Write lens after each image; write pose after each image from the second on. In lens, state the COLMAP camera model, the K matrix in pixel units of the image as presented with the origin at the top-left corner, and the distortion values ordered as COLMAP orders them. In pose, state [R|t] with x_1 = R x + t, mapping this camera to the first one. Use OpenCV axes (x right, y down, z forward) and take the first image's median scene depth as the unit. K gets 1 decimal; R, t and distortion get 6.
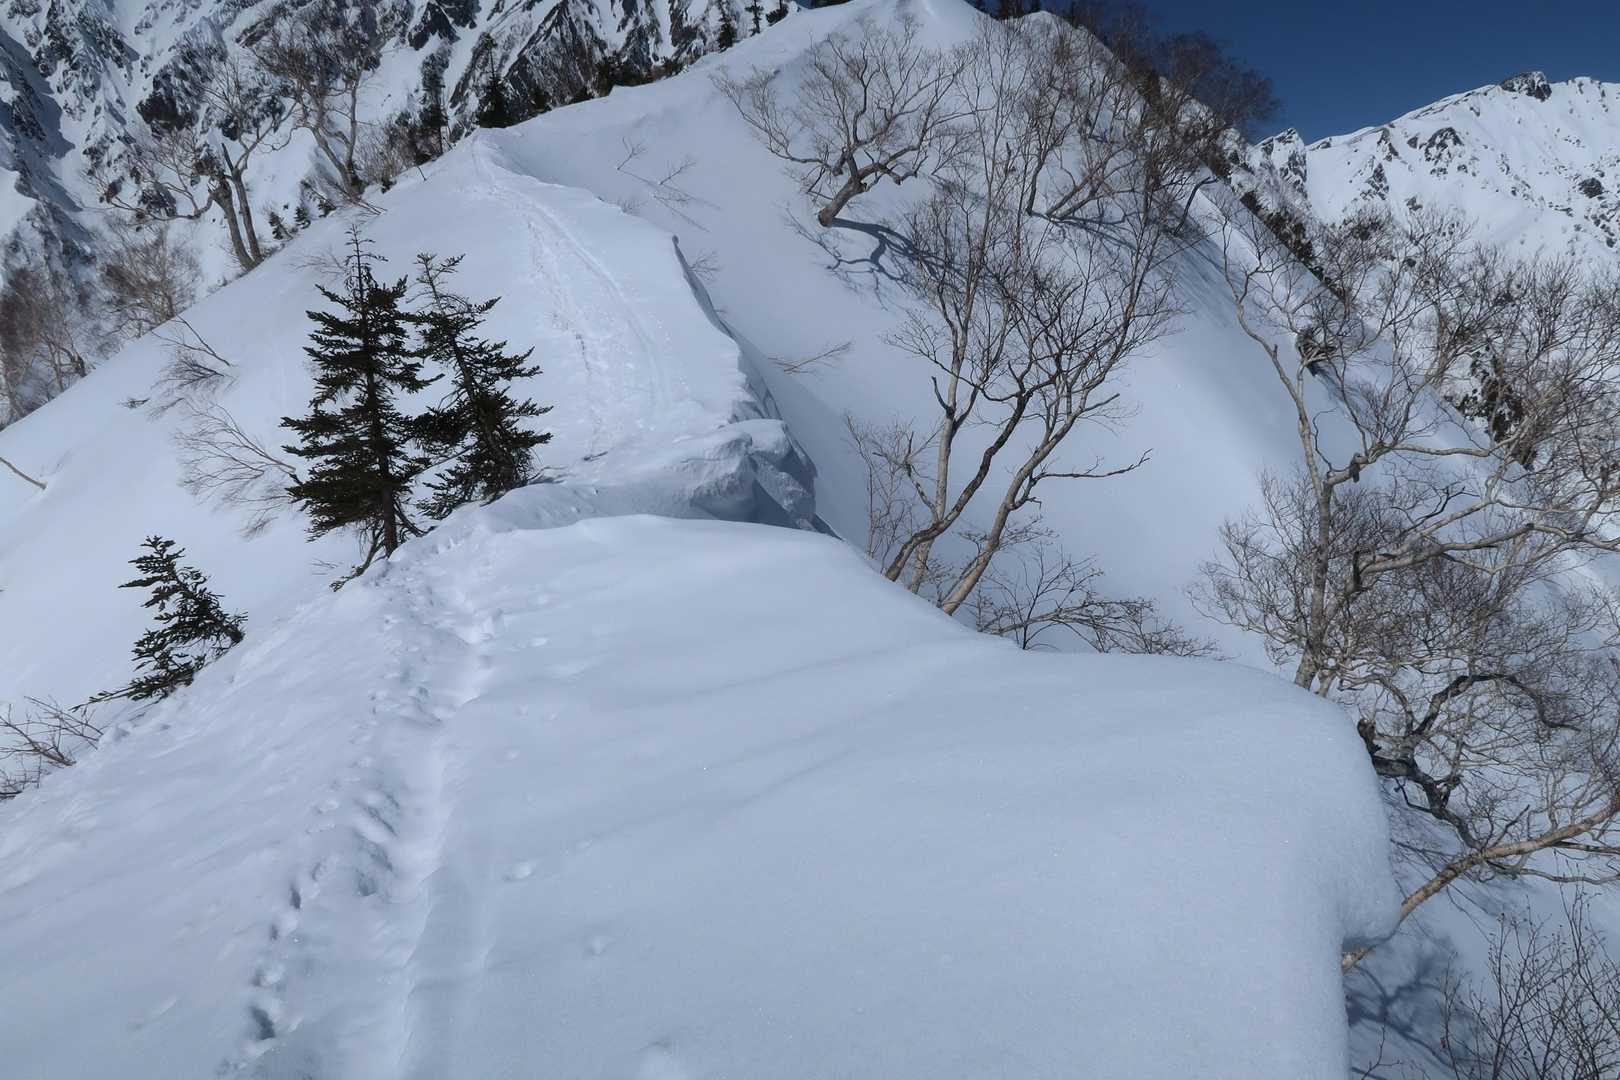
lens RADIAL K [[1054.9, 0, 794.3], [0, 1054.9, 528.6], [0, 0, 1]] dist [-0.018807, -0.002107]
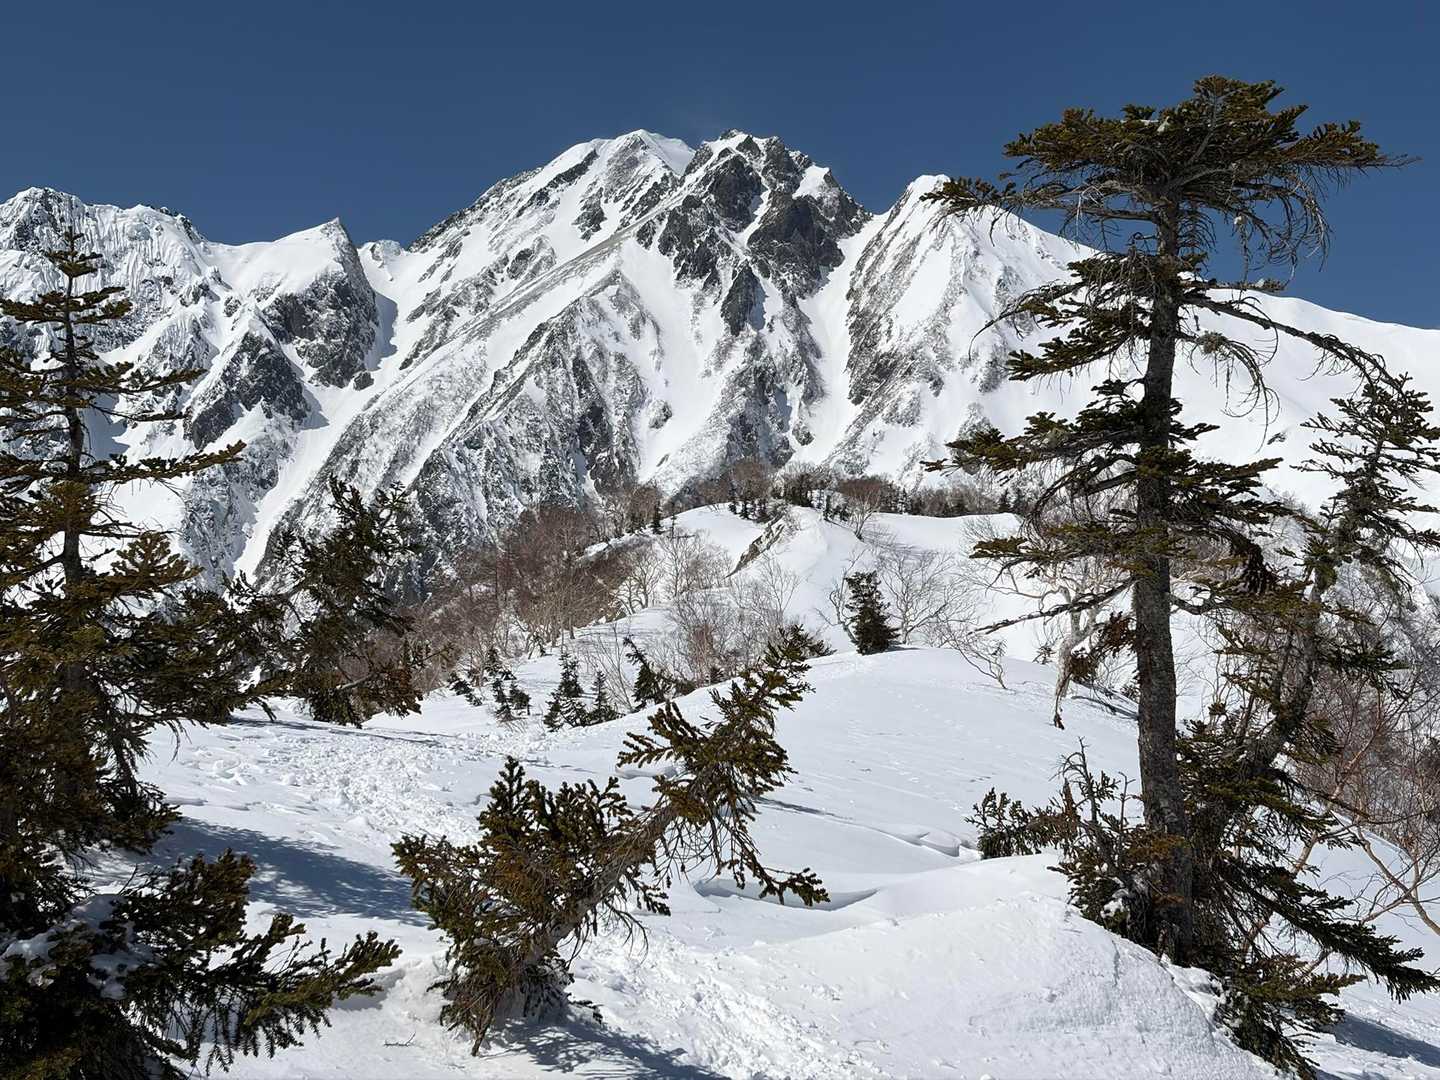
lens RADIAL K [[2072.5, 0, 715.4], [0, 2072.5, 548.7], [0, 0, 1]] dist [0.145672, 0.000000]
pose [[0.975707, -0.044430, -0.214526, -0.010020], [-0.033698, 0.937130, -0.347349, -0.166960], [0.216472, 0.346140, 0.912868, 0.364021]]
